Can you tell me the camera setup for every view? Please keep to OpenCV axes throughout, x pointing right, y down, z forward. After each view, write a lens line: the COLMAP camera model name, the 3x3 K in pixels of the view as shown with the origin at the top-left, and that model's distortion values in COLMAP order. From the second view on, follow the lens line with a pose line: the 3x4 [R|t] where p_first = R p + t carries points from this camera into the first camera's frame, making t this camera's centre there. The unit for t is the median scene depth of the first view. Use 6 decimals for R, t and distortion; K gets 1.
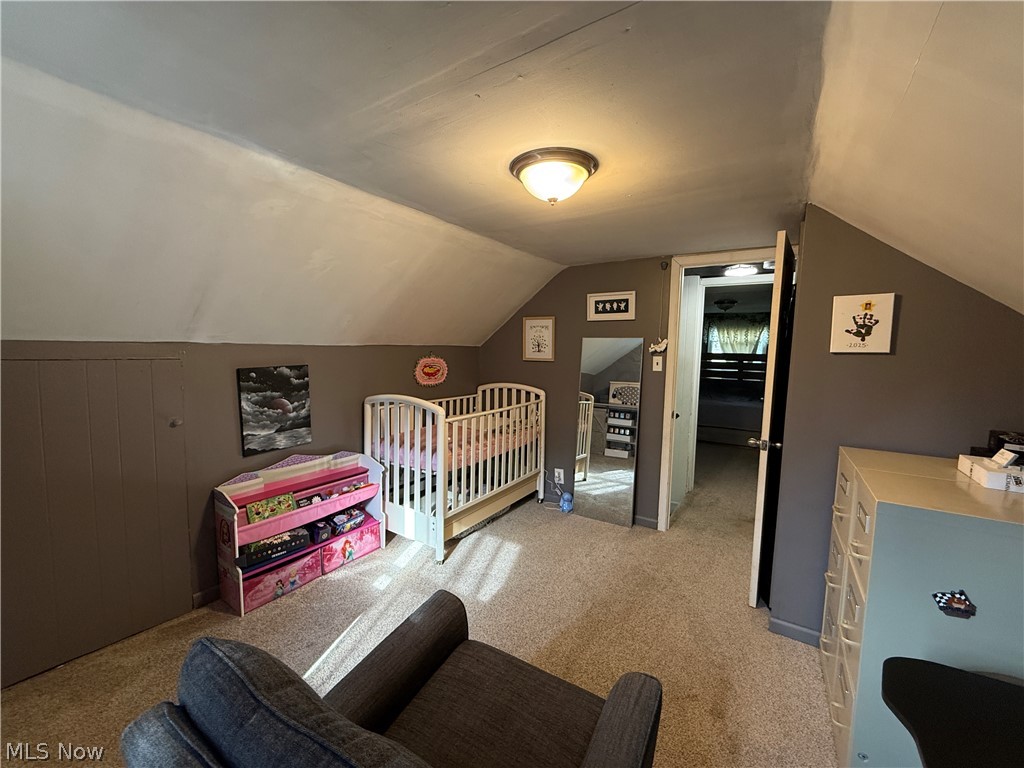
lens RADIAL K [[410.7, 0, 507.3], [0, 410.7, 384.0], [0, 0, 1]] dist [-0.002856, 0.000556]
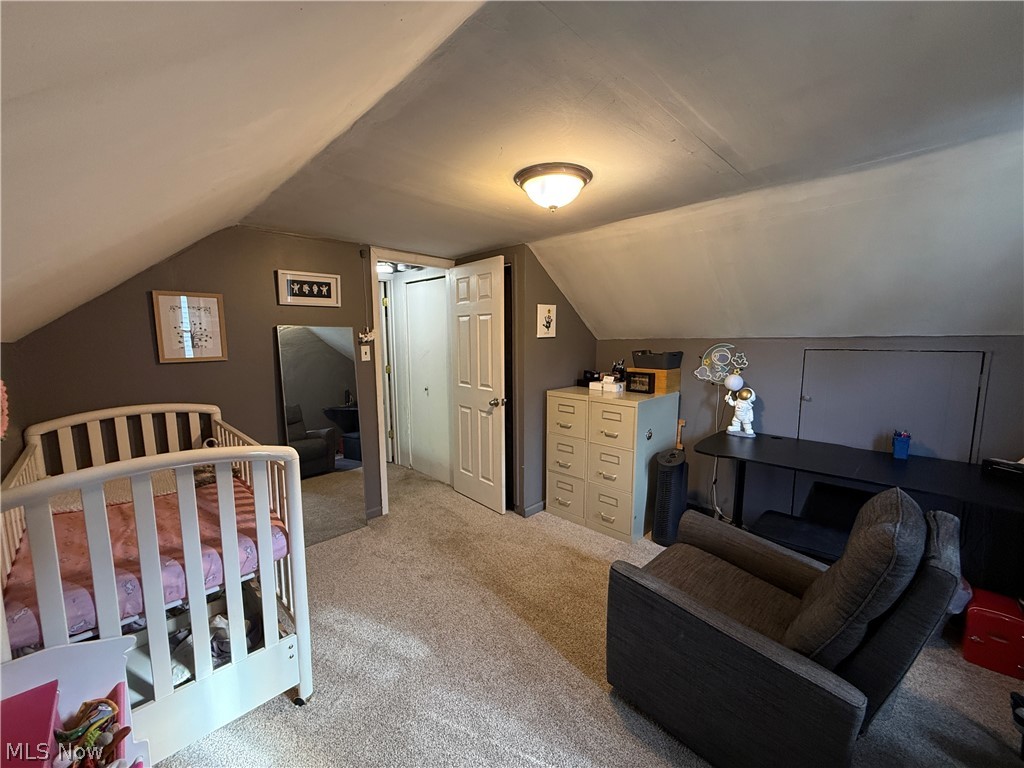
lens RADIAL K [[410.7, 0, 512.8], [0, 410.7, 384.5], [0, 0, 1]] dist [-0.002856, 0.000556]
pose [[0.187838, -0.134487, 0.972949, -0.643510], [0.098490, 0.988168, 0.117576, -0.067245], [-0.977250, 0.073740, 0.198861, 0.552787]]
